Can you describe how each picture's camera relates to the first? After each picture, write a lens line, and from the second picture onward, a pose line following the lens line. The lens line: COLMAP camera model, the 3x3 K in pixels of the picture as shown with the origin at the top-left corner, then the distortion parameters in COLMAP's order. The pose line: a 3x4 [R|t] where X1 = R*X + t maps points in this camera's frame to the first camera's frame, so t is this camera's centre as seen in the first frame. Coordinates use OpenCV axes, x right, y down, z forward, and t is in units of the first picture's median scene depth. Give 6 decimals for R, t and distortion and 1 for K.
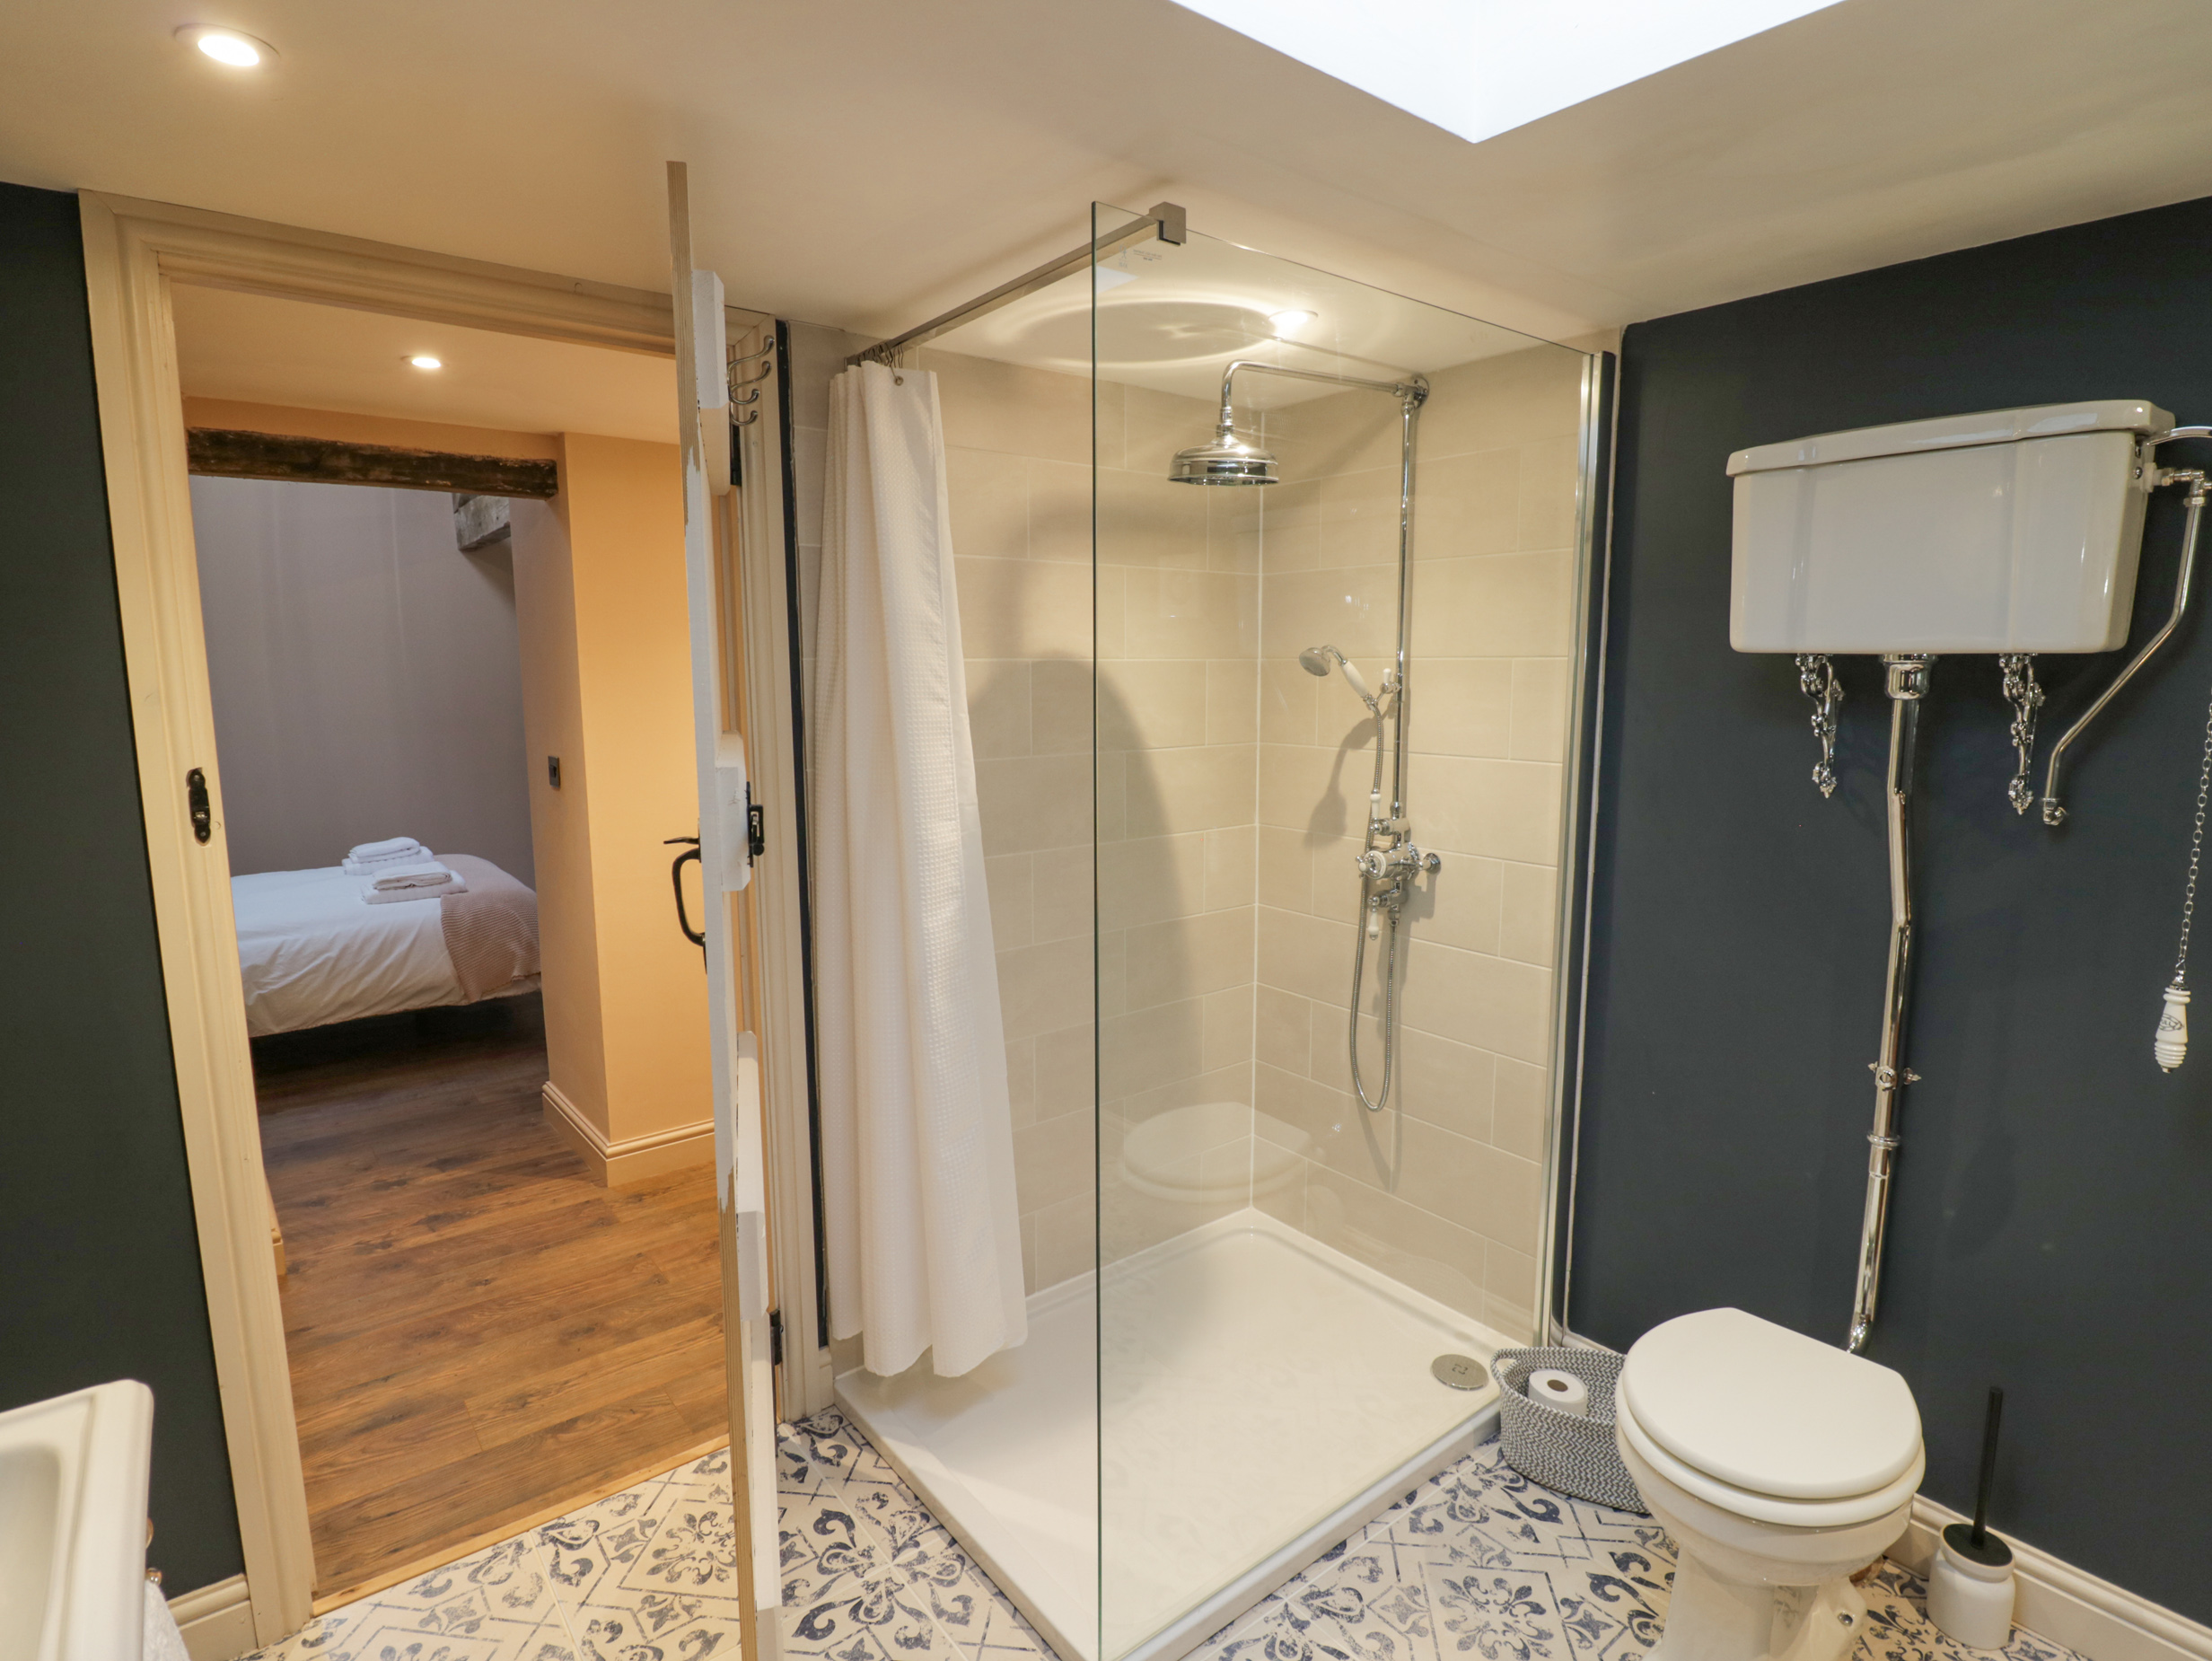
lens RADIAL K [[1153.7, 0, 1116.6], [0, 1153.7, 834.3], [0, 0, 1]] dist [-0.002063, -0.012334]
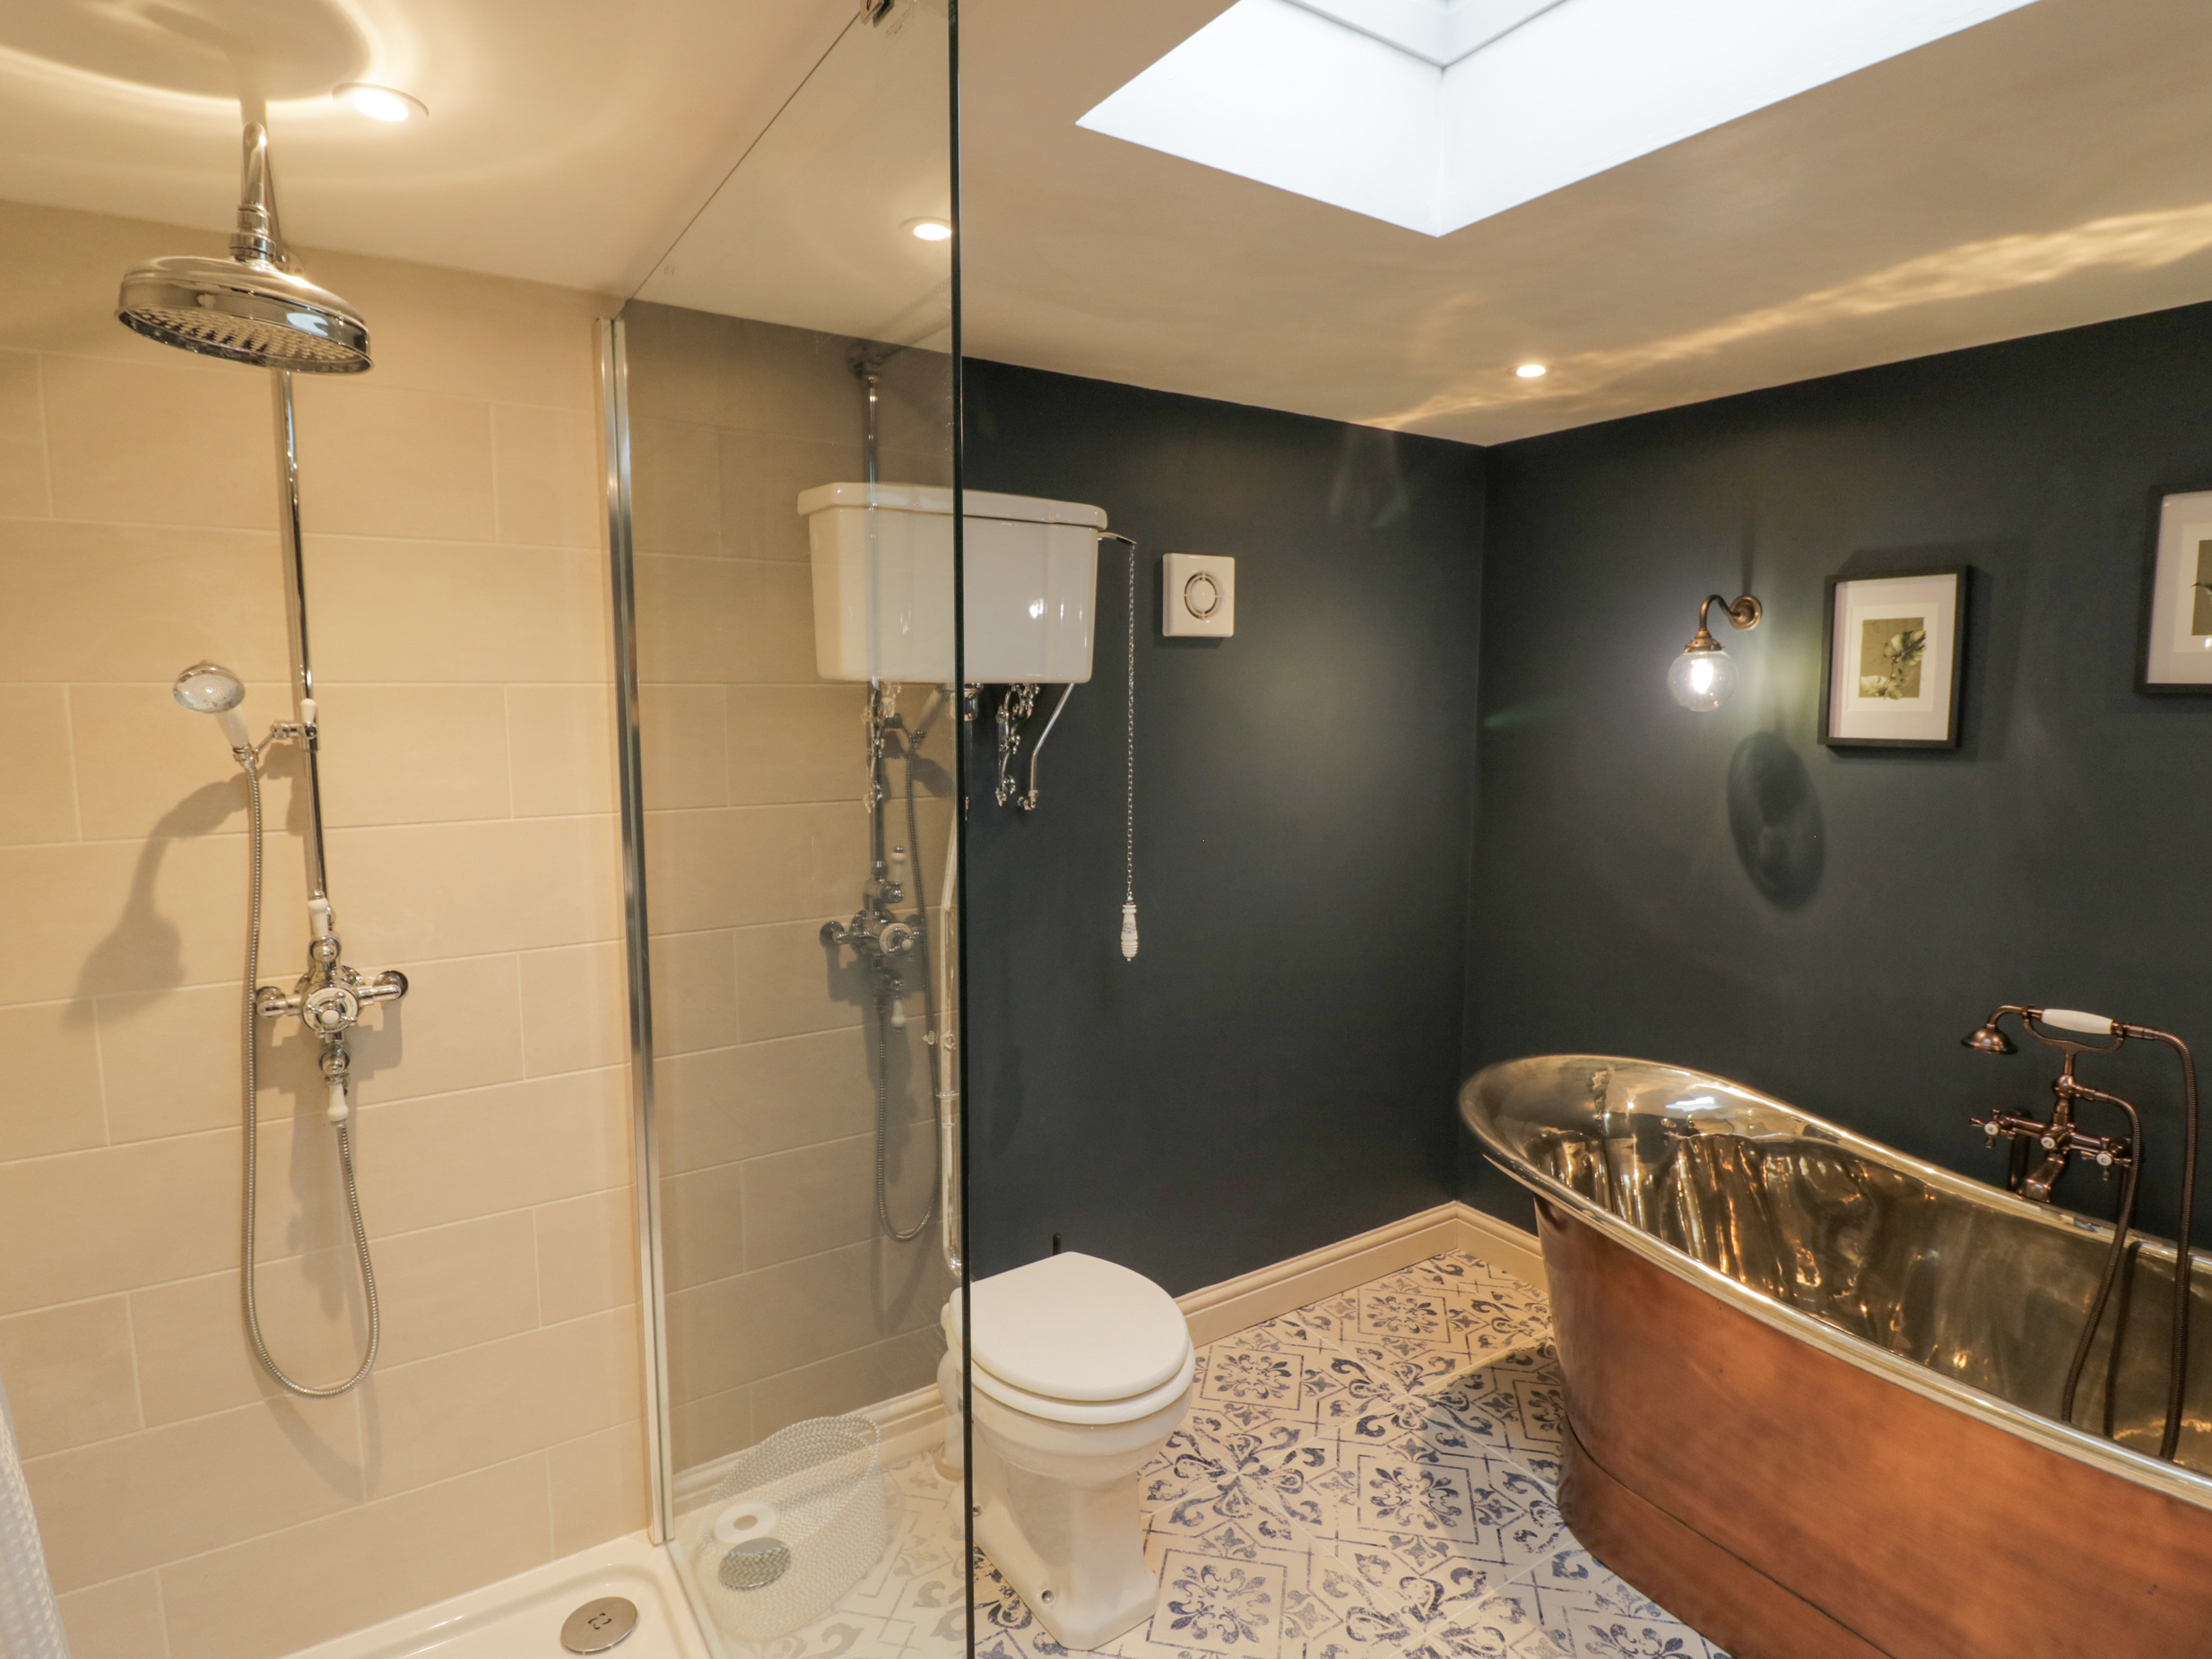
lens RADIAL K [[1153.7, 0, 1115.4], [0, 1153.7, 821.1], [0, 0, 1]] dist [-0.002063, -0.012334]
pose [[0.097868, -0.109253, 0.989184, -0.339639], [0.144872, 0.984932, 0.094449, -0.071518], [-0.984598, 0.134062, 0.112221, 0.491514]]
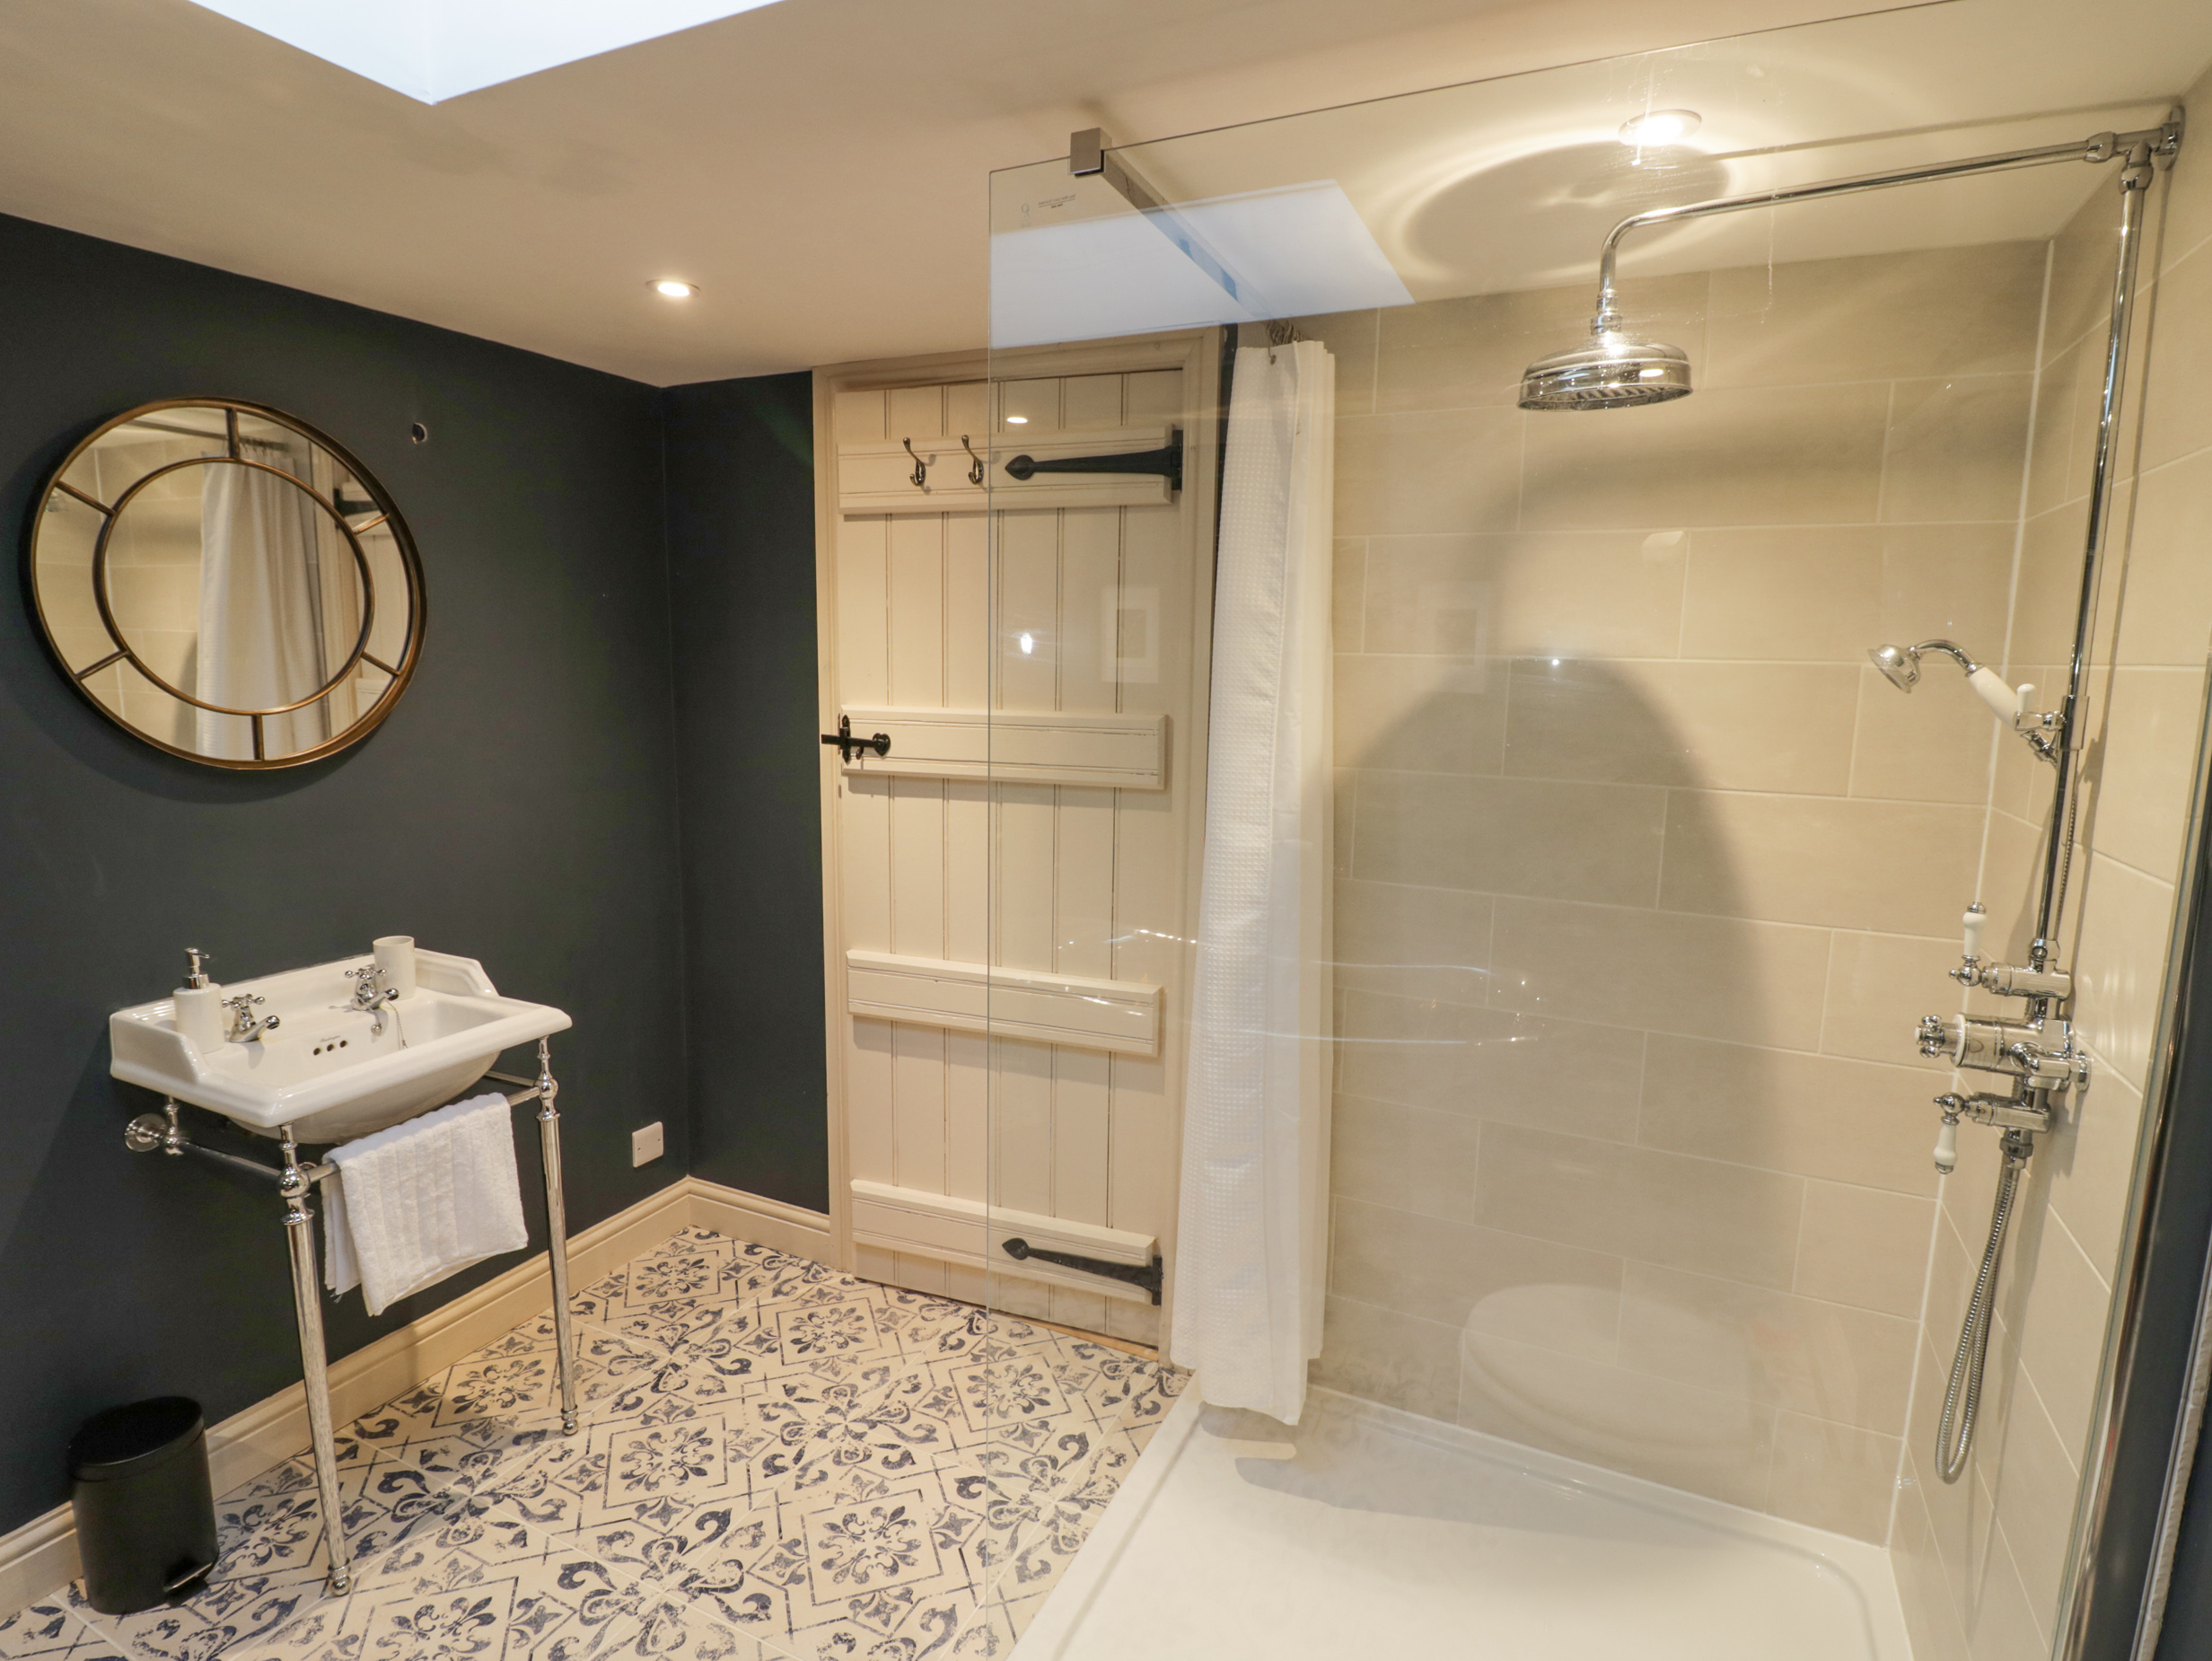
lens RADIAL K [[1153.7, 0, 1092.5], [0, 1153.7, 823.5], [0, 0, 1]] dist [-0.002063, -0.012334]
pose [[0.424167, 0.143077, -0.894210, 0.514164], [-0.152577, 0.984615, 0.085168, -0.058242], [0.892638, 0.100311, 0.439472, 0.380048]]
